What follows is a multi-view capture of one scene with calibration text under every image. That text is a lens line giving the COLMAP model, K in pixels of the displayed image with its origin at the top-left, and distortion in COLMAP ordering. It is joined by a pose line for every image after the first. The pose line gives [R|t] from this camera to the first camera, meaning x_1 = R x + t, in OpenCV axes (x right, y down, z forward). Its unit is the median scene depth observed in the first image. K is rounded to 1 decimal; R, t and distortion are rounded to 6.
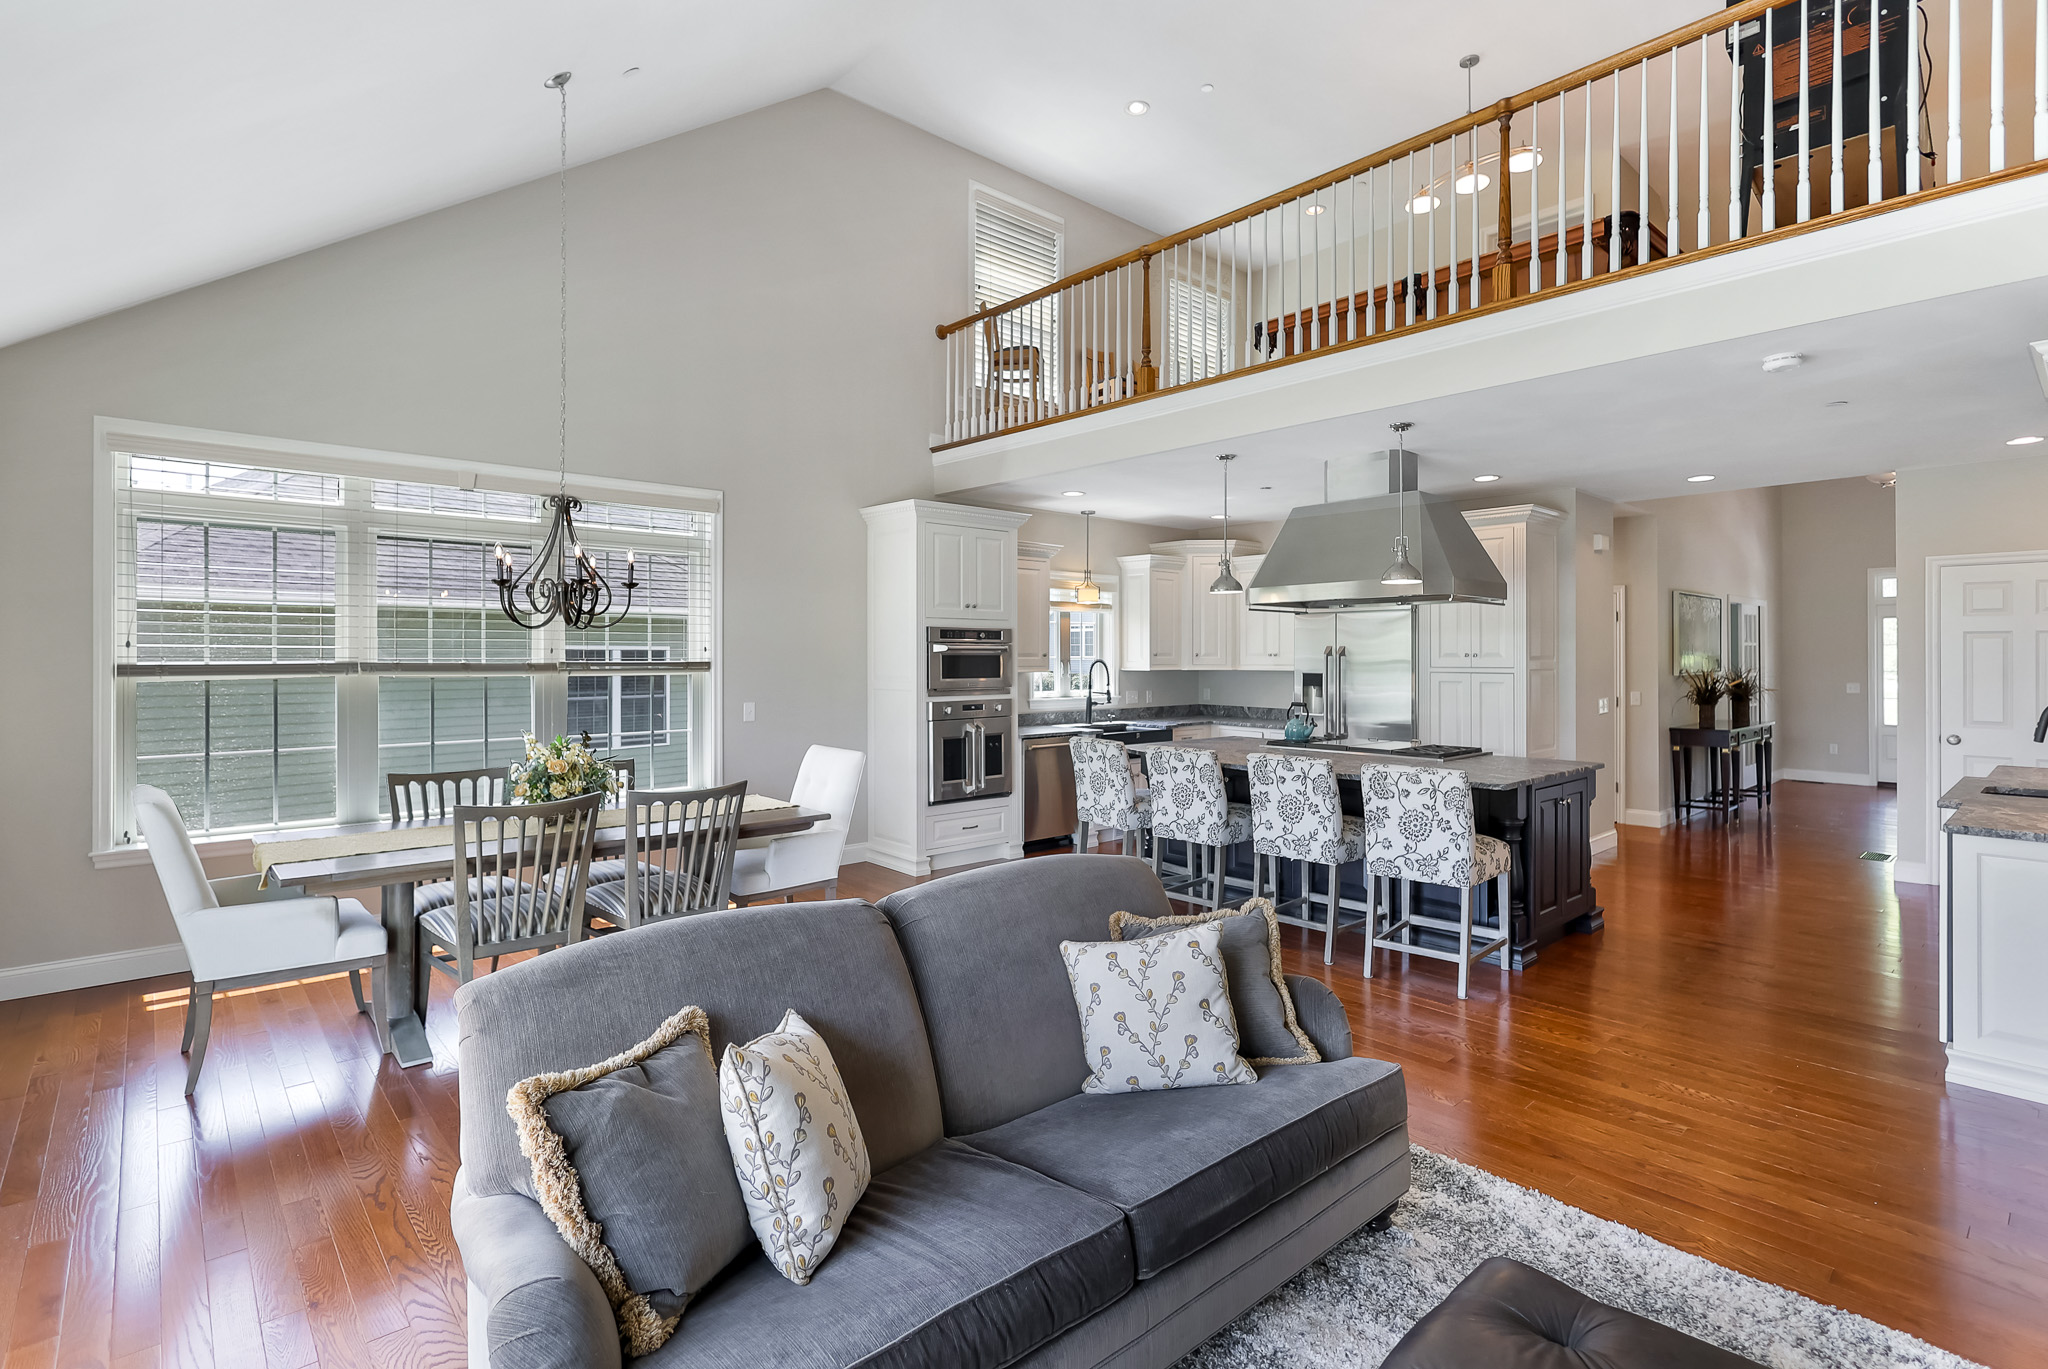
lens RADIAL K [[977.4, 0, 1011.2], [0, 977.4, 656.0], [0, 0, 1]] dist [0.002981, -0.002235]
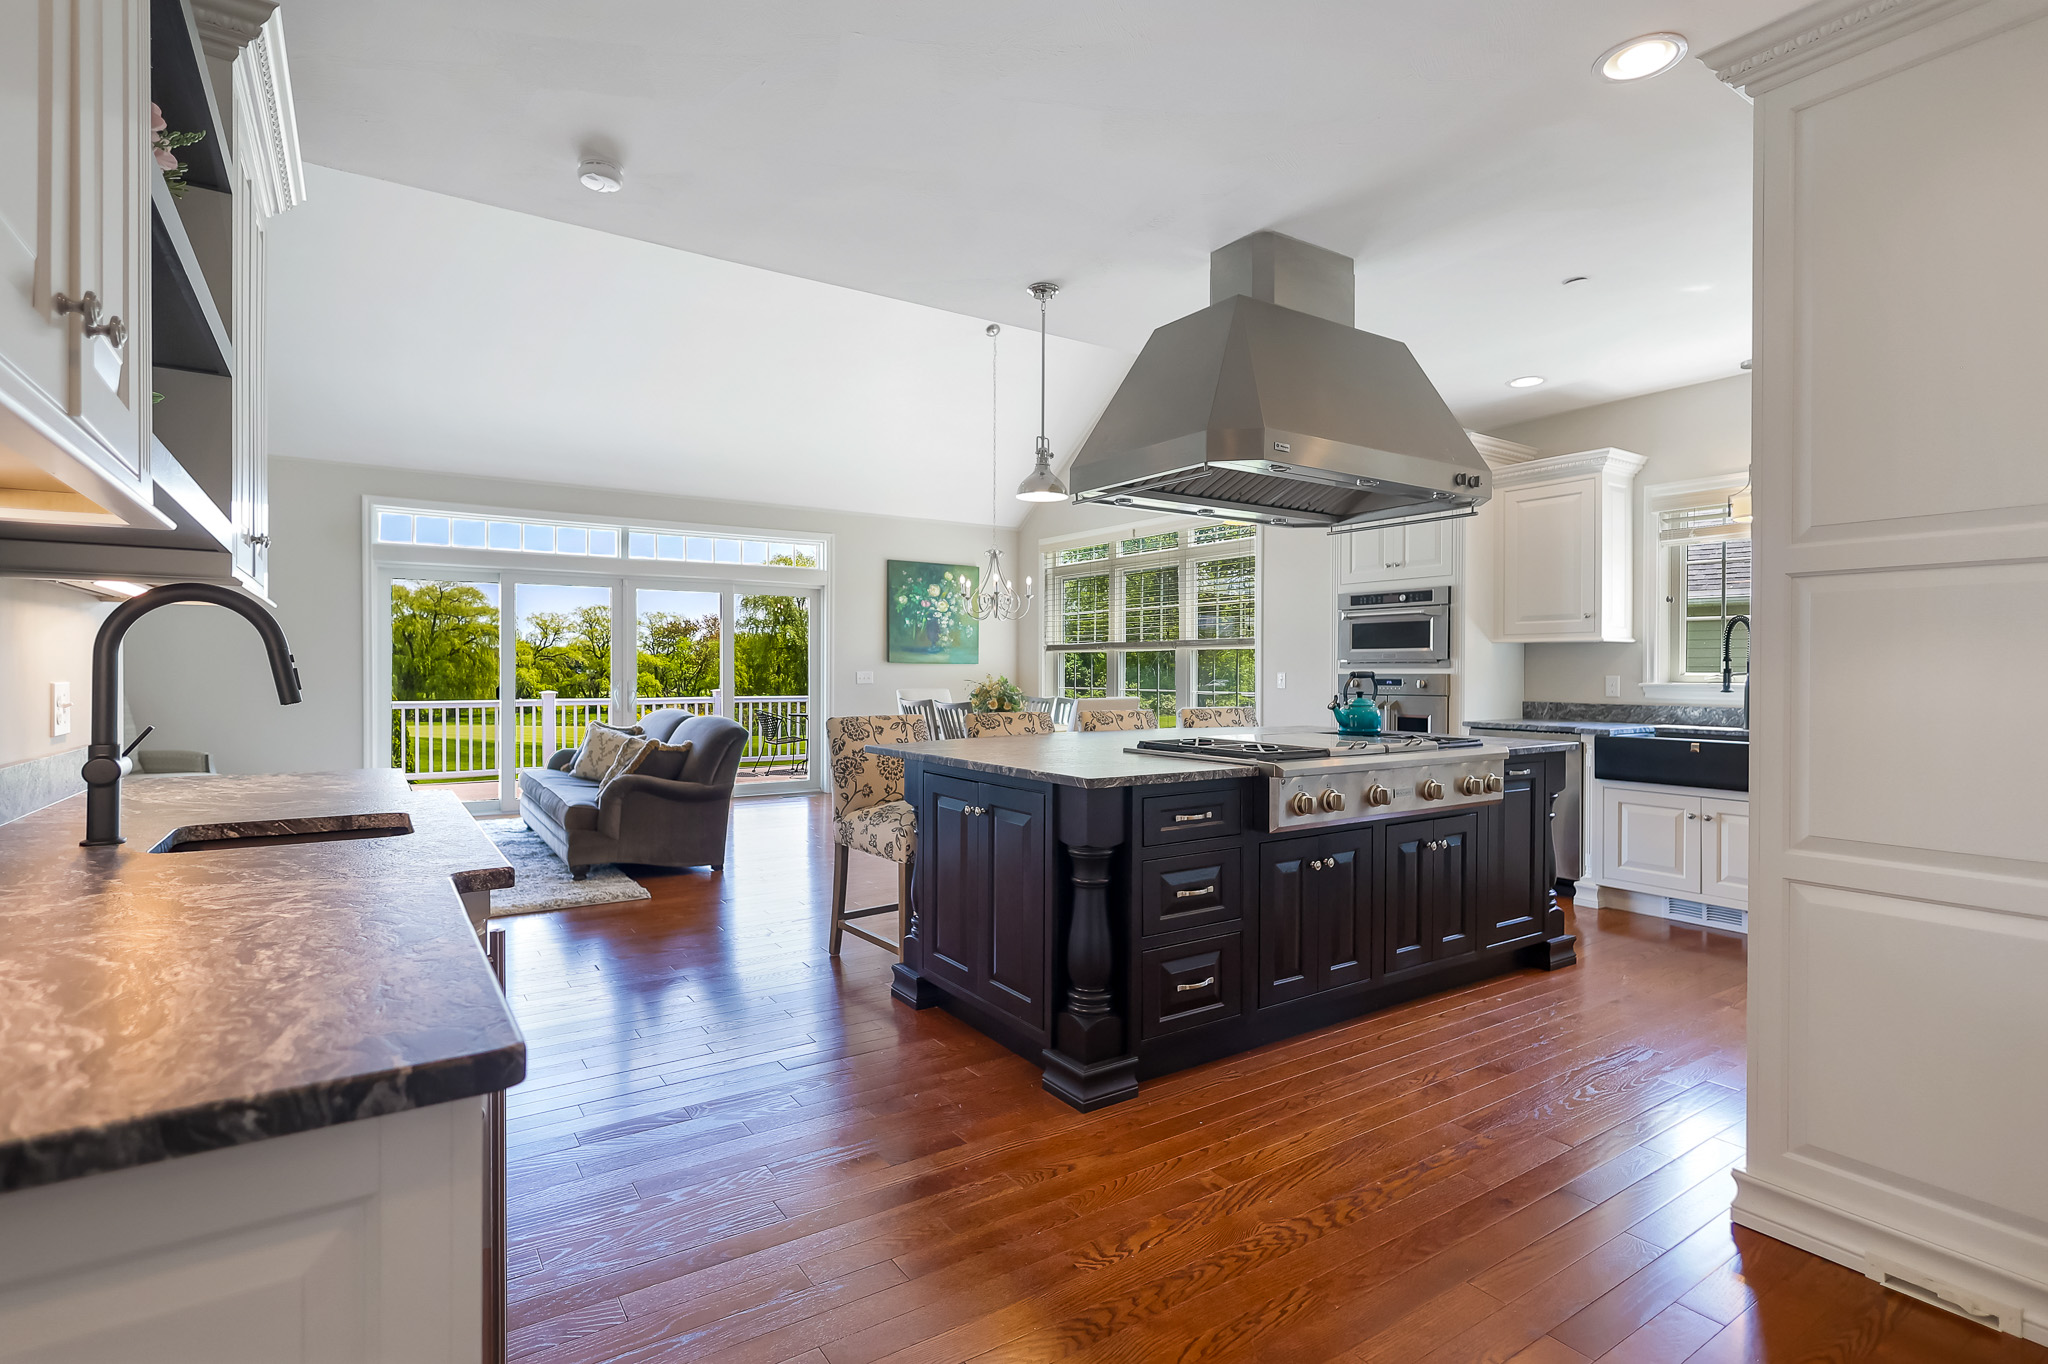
lens RADIAL K [[977.4, 0, 911.4], [0, 977.4, 689.4], [0, 0, 1]] dist [0.002981, -0.002235]
pose [[-0.222774, 0.013861, -0.974772, 0.878557], [-0.009257, 0.999824, 0.016333, 0.047736], [0.974826, 0.012662, -0.222606, 0.764424]]
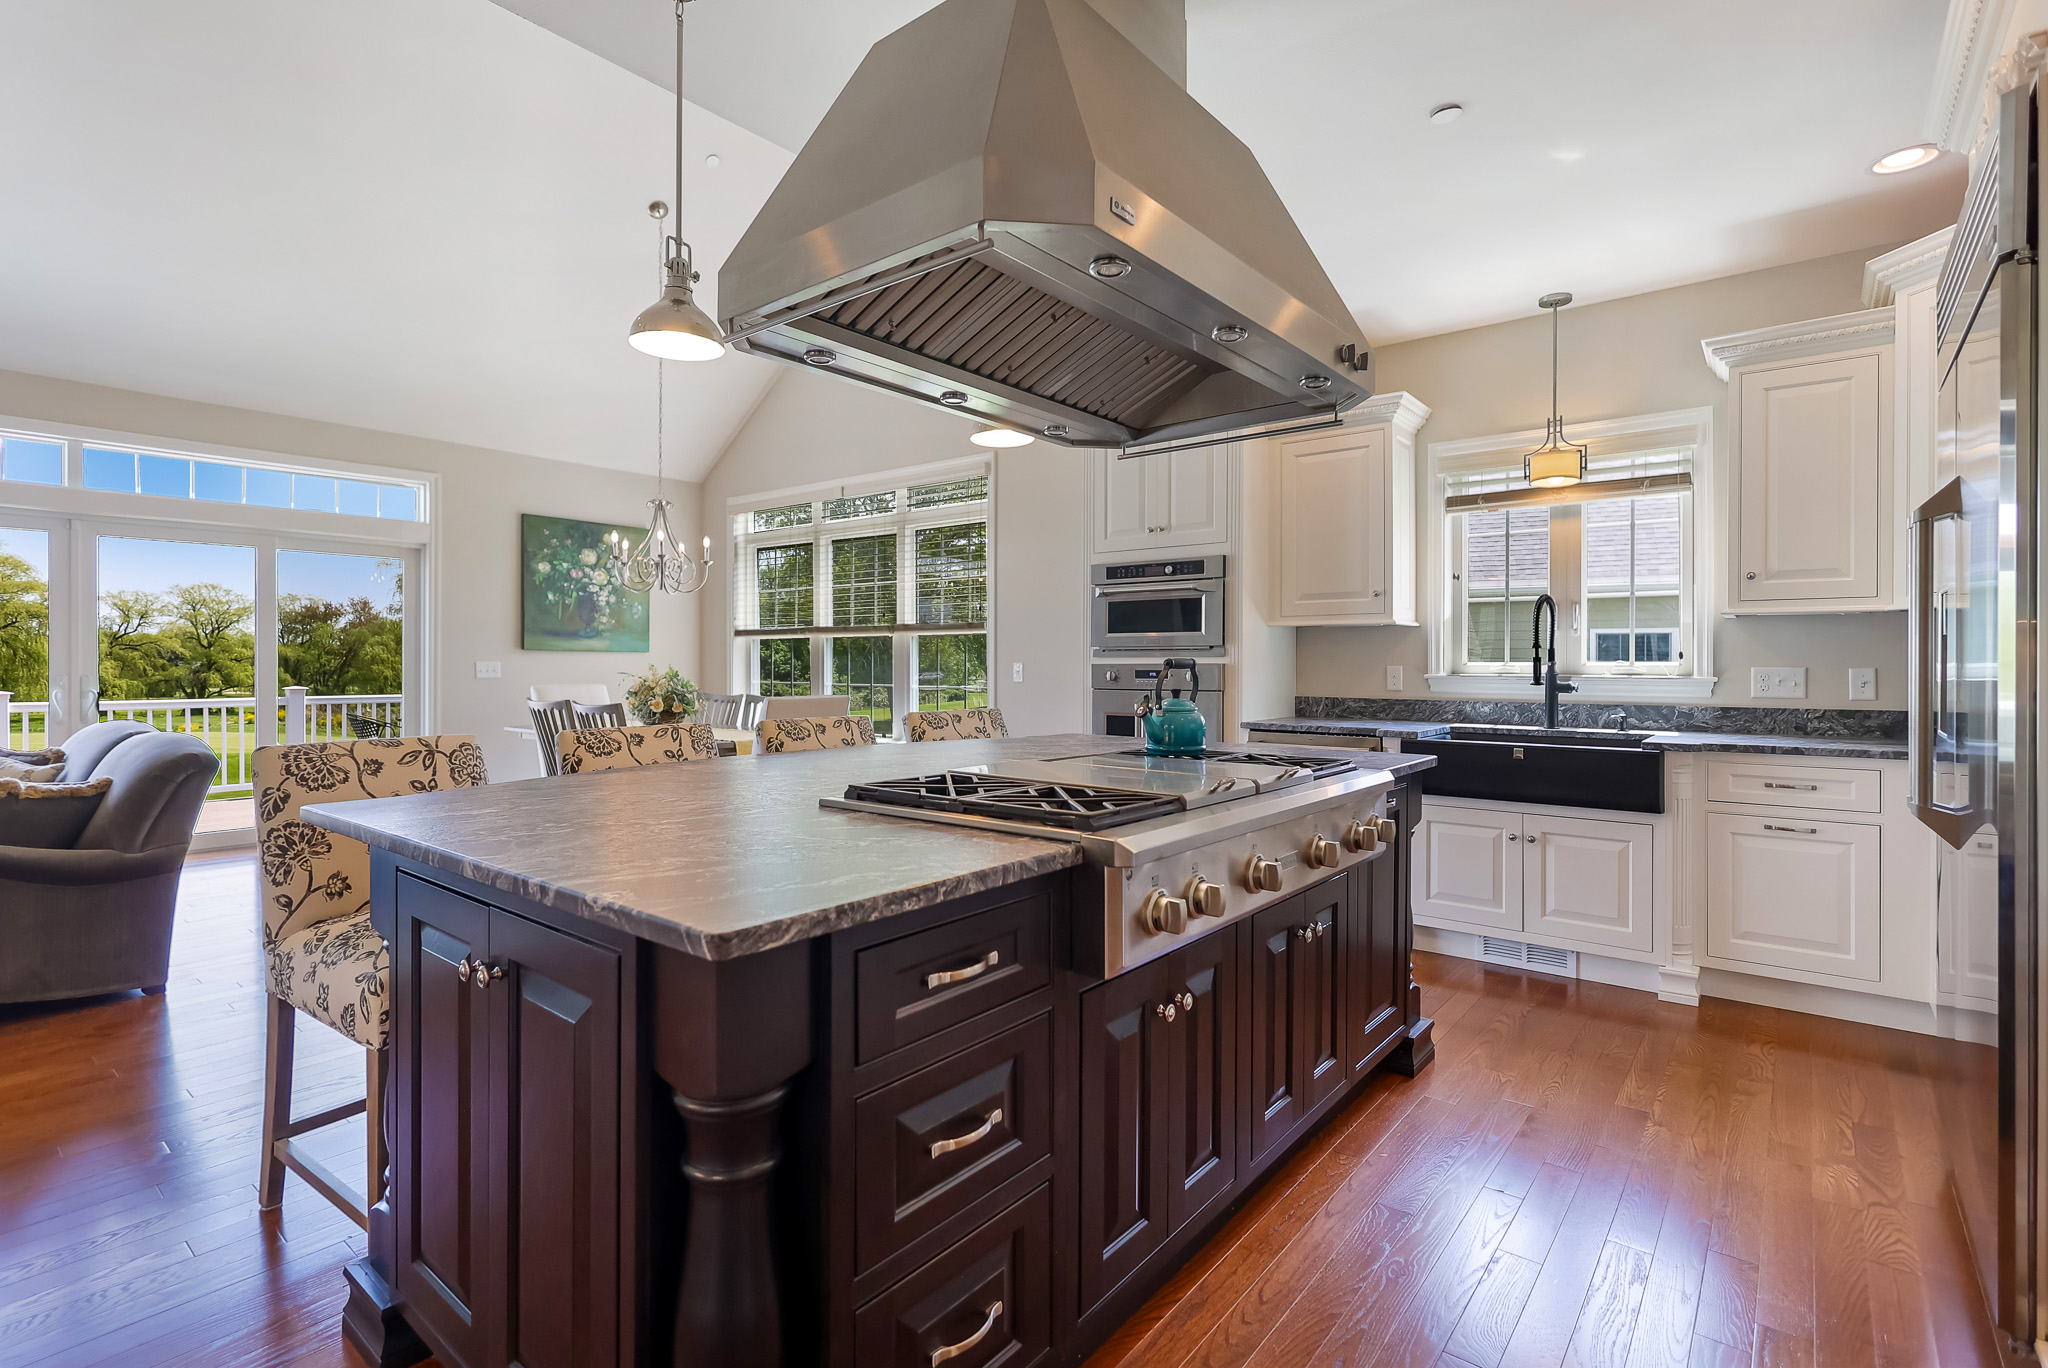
lens RADIAL K [[977.4, 0, 971.2], [0, 977.4, 647.5], [0, 0, 1]] dist [0.002981, -0.002235]
pose [[0.127220, -0.020893, -0.991654, 0.620154], [-0.007850, 0.999726, -0.022070, 0.048932], [0.991843, 0.010592, 0.127021, 0.766119]]
